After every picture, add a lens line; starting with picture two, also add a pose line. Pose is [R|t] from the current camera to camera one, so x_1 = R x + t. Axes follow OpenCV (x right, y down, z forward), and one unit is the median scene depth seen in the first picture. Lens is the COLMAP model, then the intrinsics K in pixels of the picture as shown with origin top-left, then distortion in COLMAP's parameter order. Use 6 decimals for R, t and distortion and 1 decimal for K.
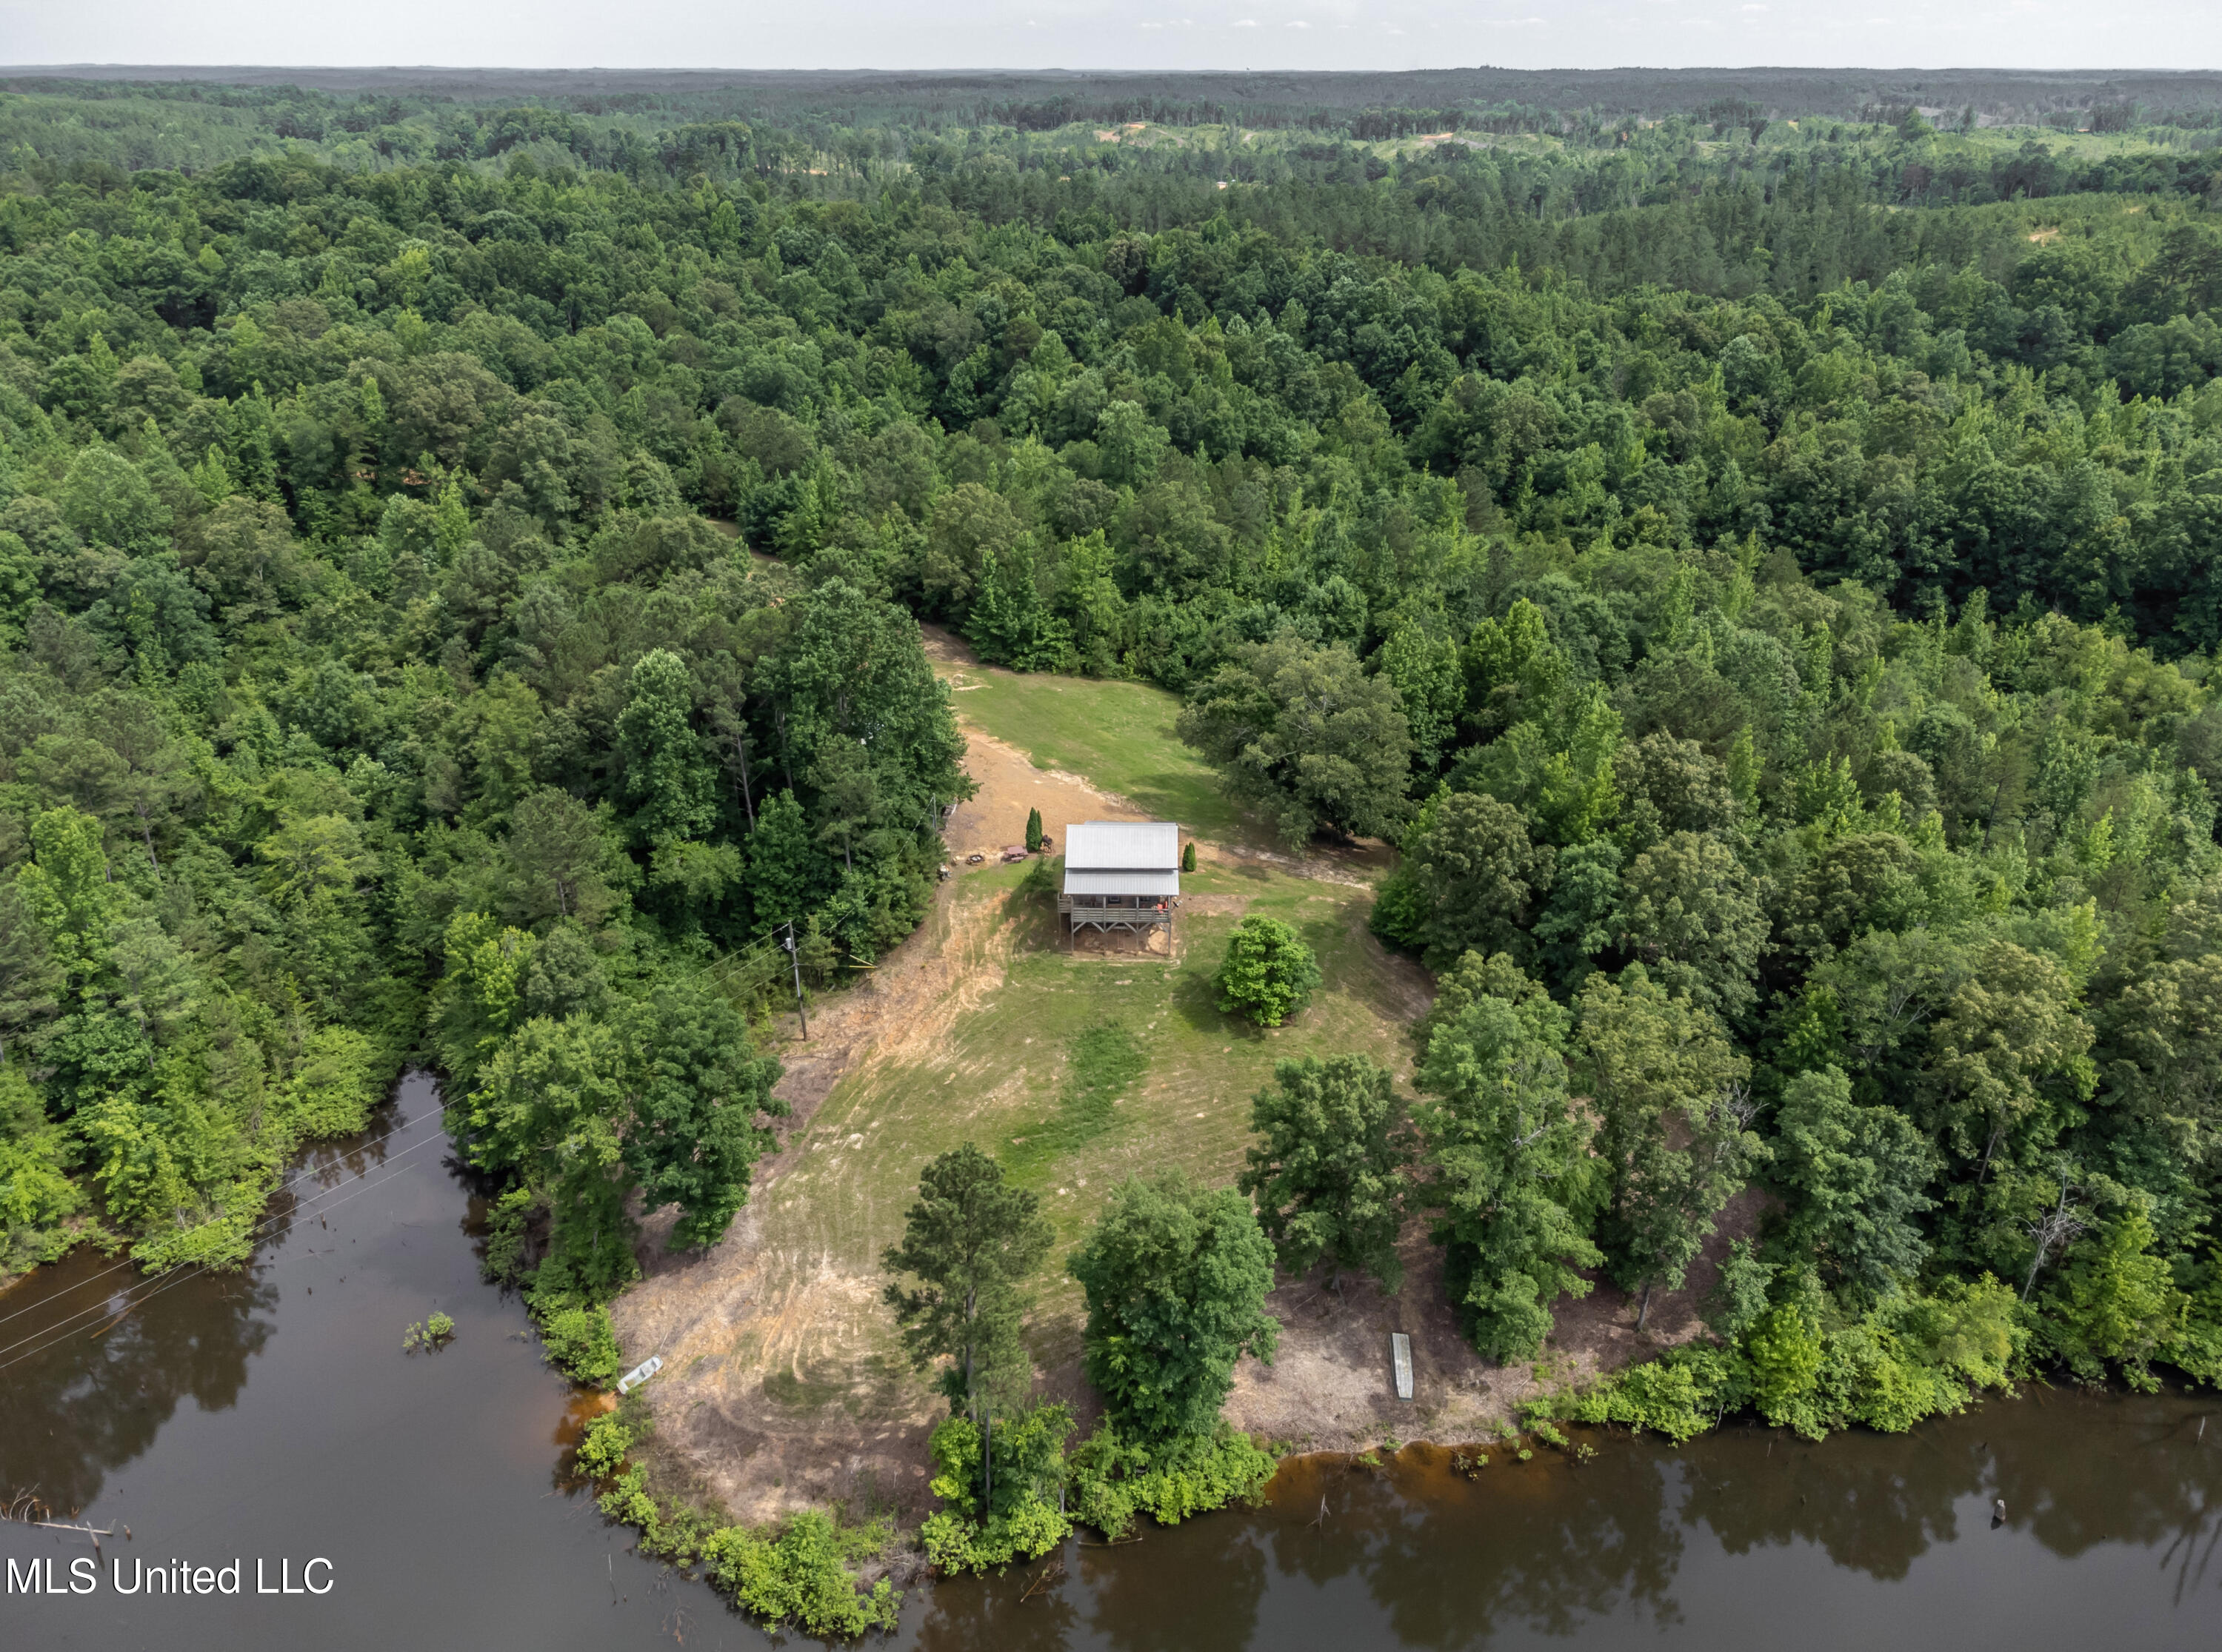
lens RADIAL K [[1546.9, 0, 1111.0], [0, 1546.9, 826.0], [0, 0, 1]] dist [0.052972, -0.005521]
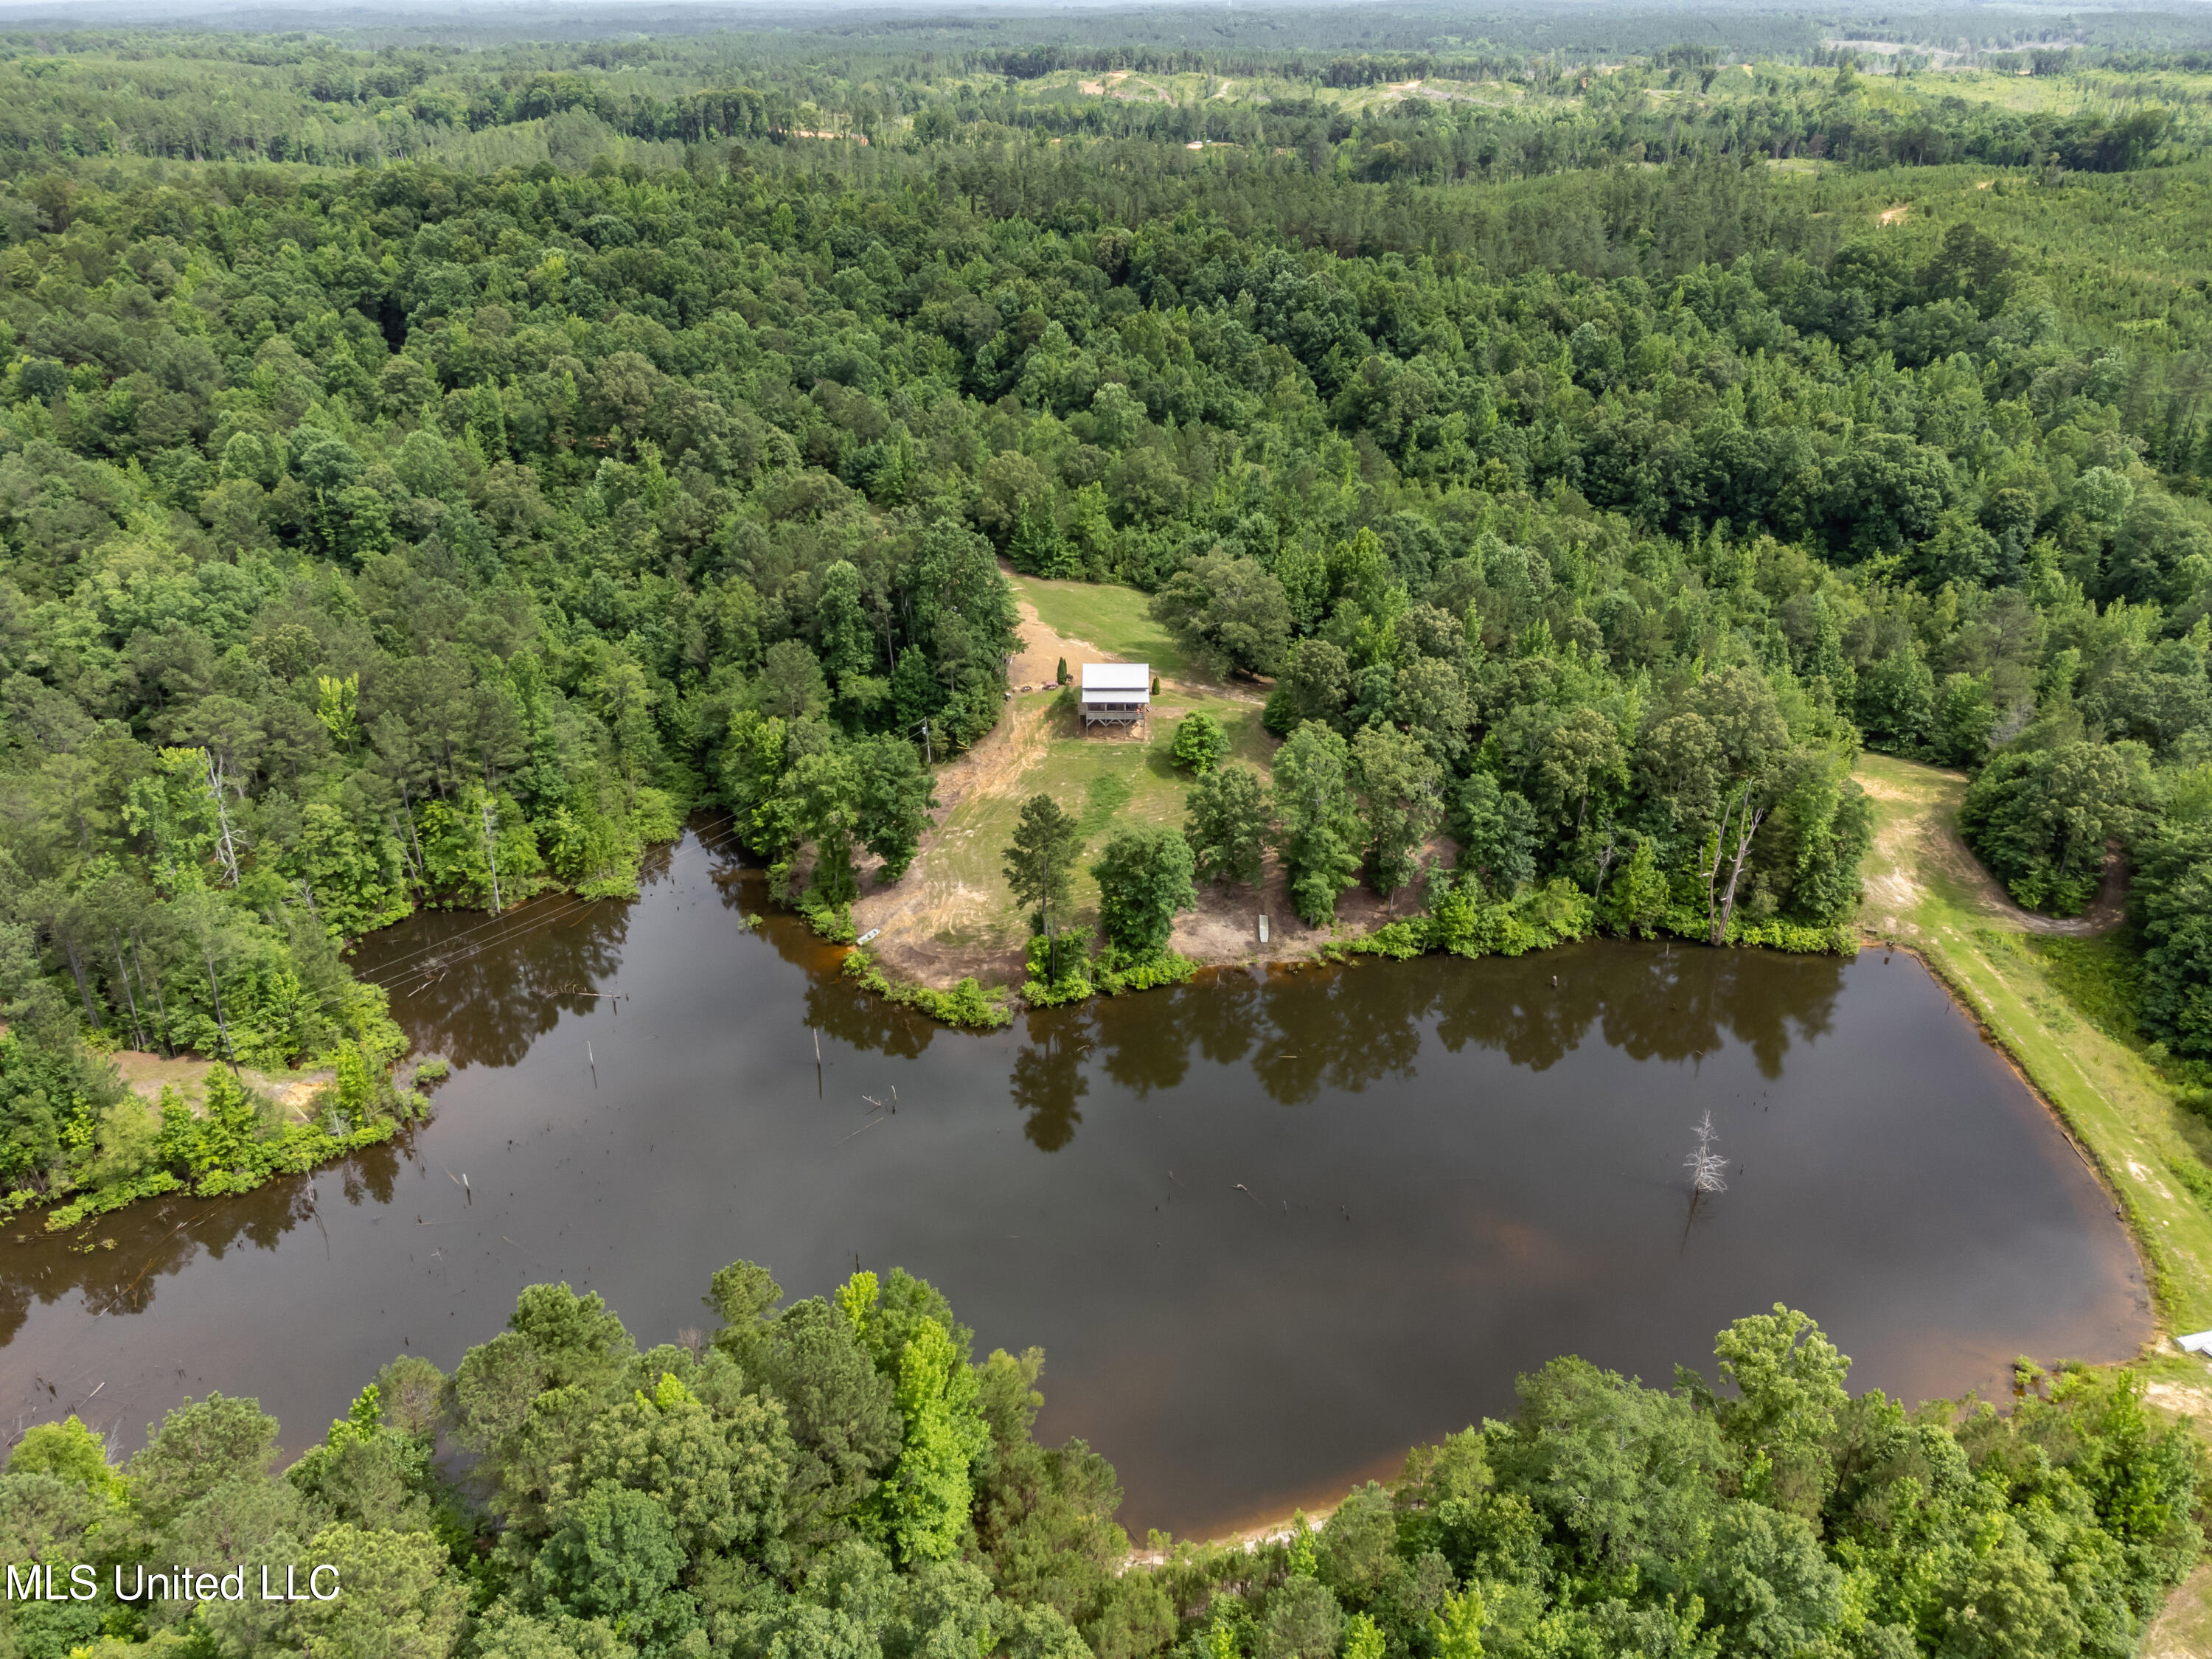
lens RADIAL K [[1696.6, 0, 1115.8], [0, 1696.6, 836.8], [0, 0, 1]] dist [0.113839, -0.169695]
pose [[0.999903, -0.007927, 0.011484, -0.014097], [0.007561, 0.999473, 0.031567, 0.118504], [-0.011729, -0.031477, 0.999436, -0.787024]]
